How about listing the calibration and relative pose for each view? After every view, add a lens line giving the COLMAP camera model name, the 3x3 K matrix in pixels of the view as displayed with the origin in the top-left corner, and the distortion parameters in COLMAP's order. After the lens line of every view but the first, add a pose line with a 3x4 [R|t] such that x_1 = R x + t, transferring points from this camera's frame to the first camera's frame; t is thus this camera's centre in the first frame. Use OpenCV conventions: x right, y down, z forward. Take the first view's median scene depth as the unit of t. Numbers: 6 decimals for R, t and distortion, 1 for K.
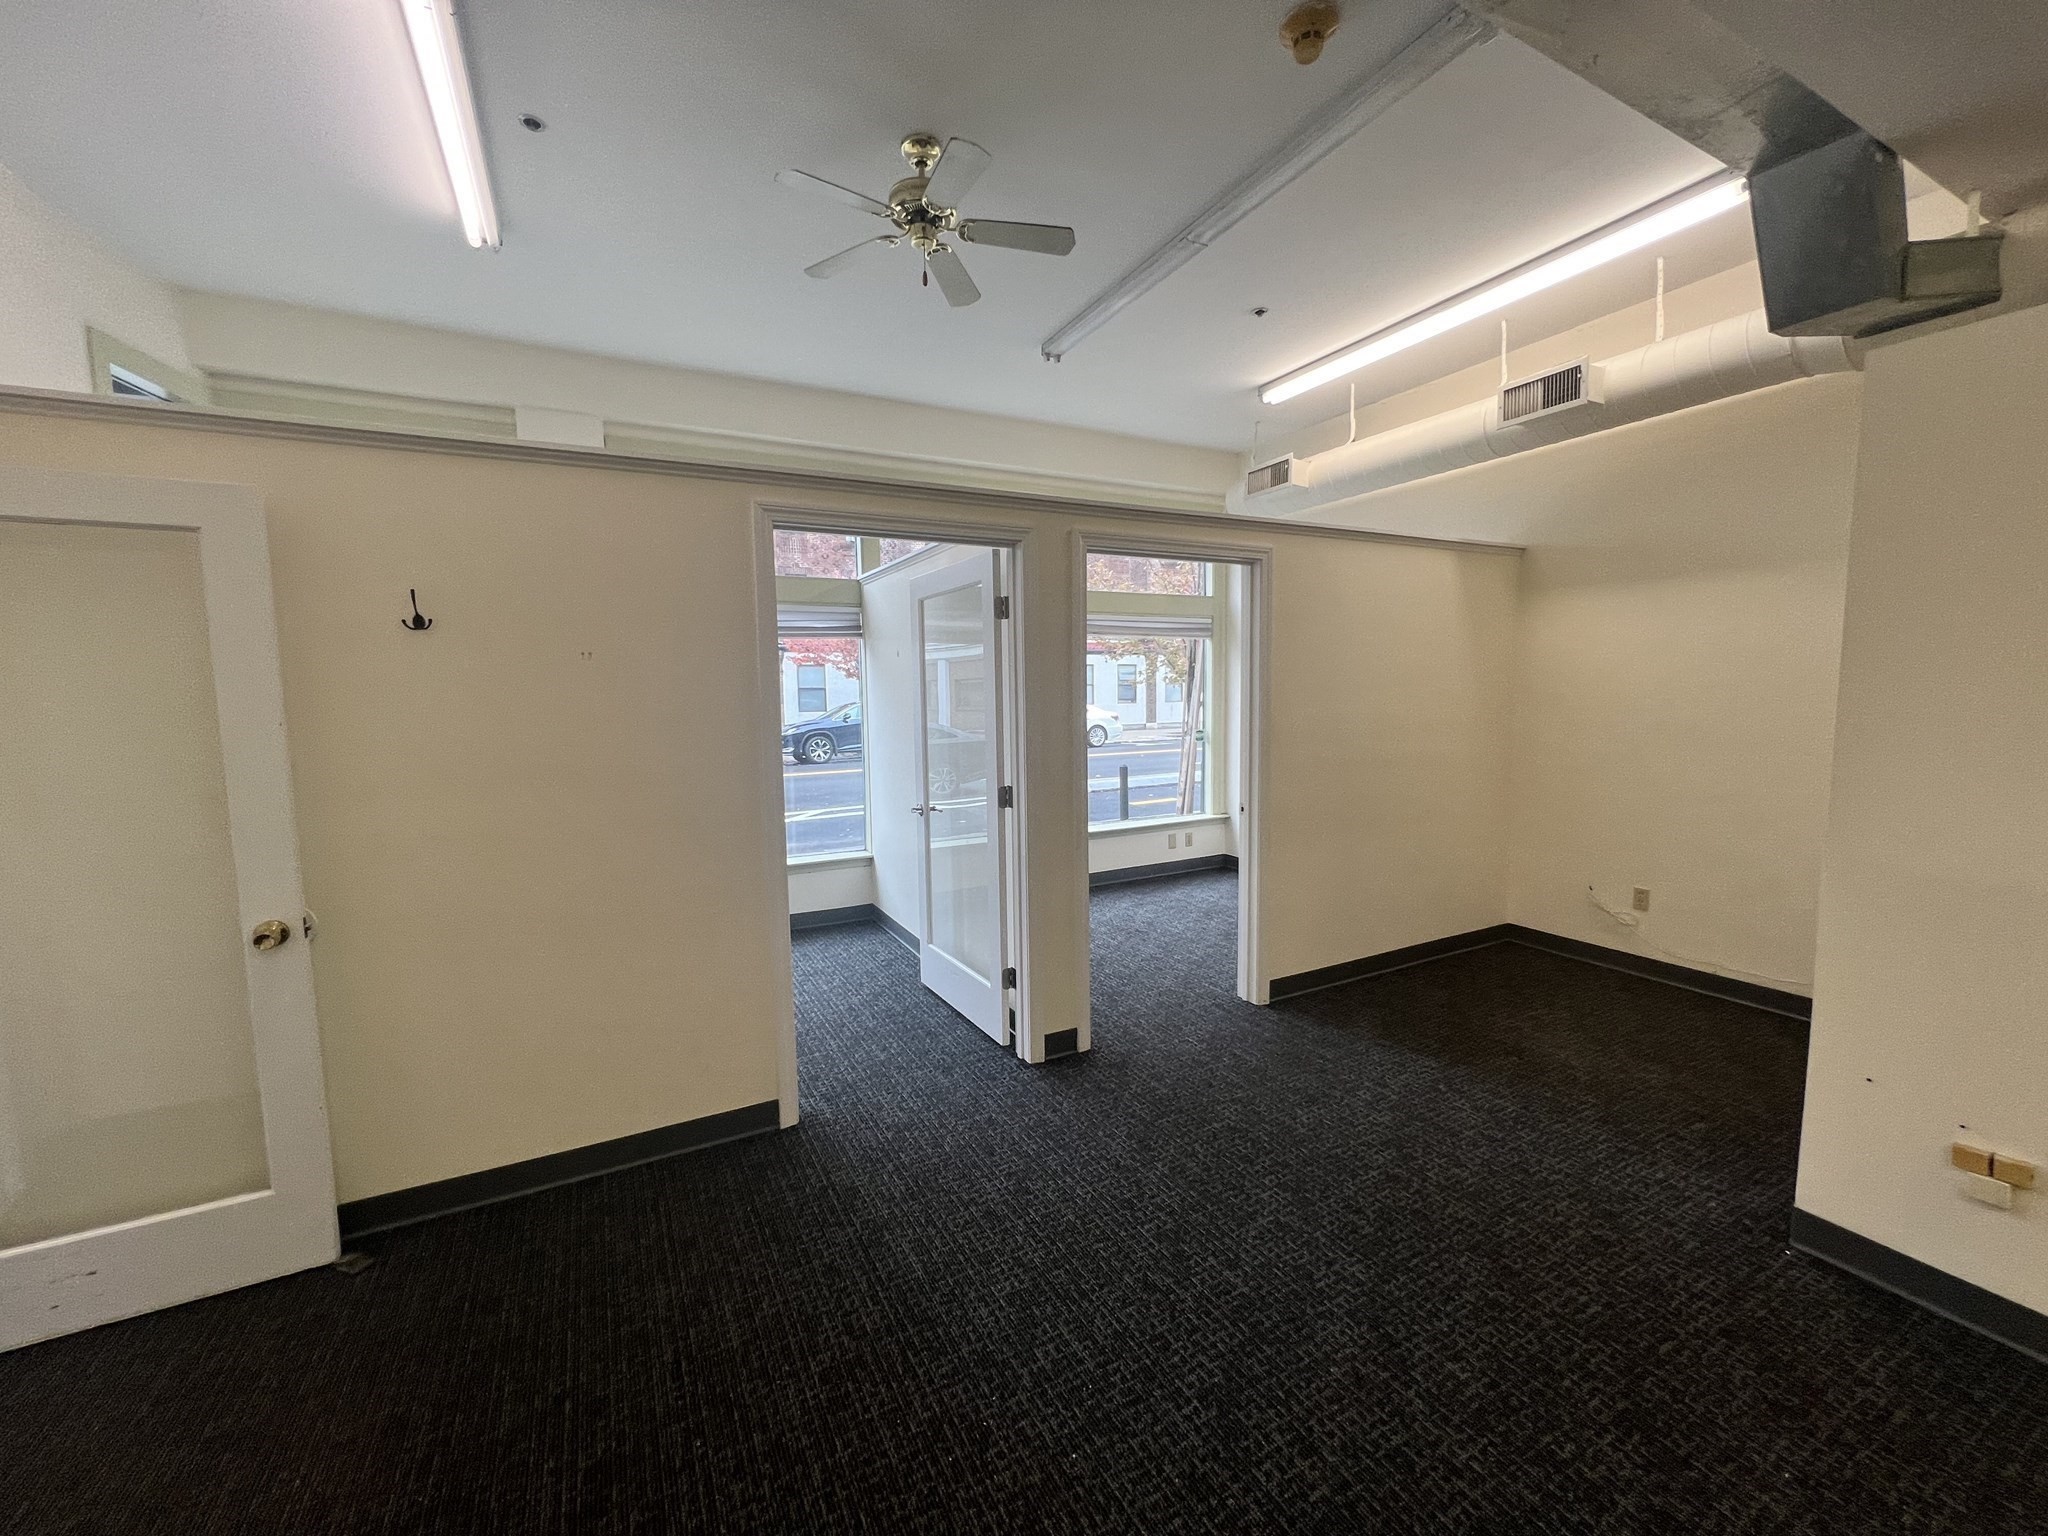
lens RADIAL K [[818.4, 0, 1026.7], [0, 818.4, 767.9], [0, 0, 1]] dist [-0.000737, 0.000572]
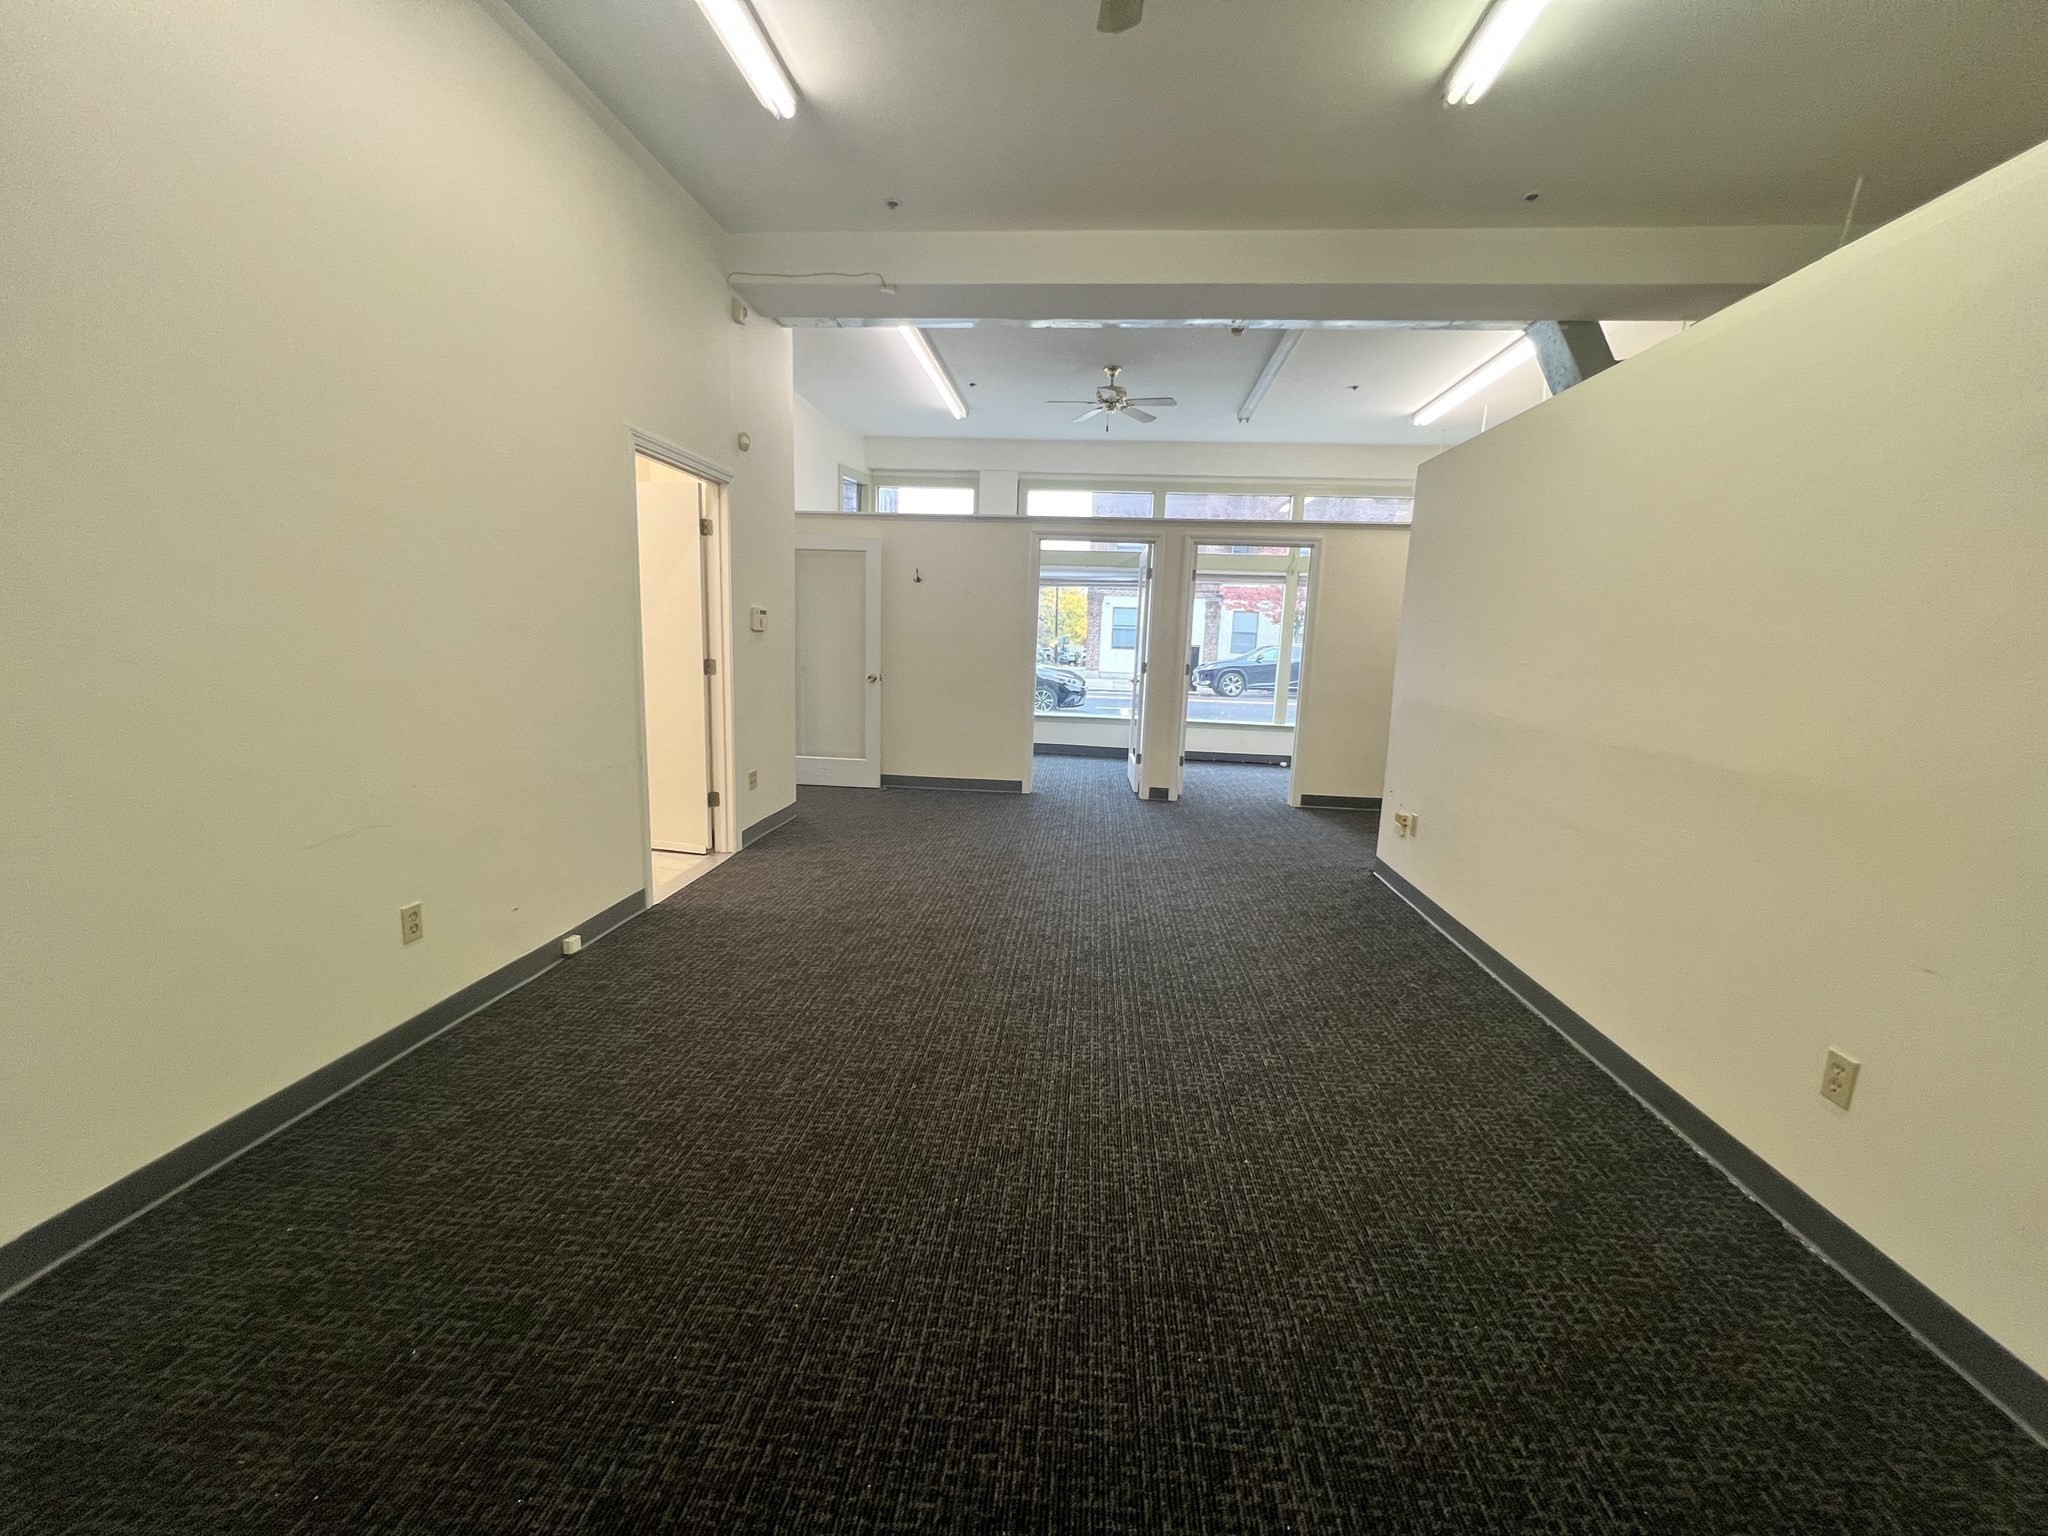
lens RADIAL K [[818.4, 0, 1026.7], [0, 818.4, 767.9], [0, 0, 1]] dist [-0.000737, 0.000572]
pose [[0.839655, 0.131883, -0.526864, 0.737612], [-0.099622, 0.991010, 0.089300, 0.114949], [0.533905, -0.022494, 0.845245, -0.778760]]
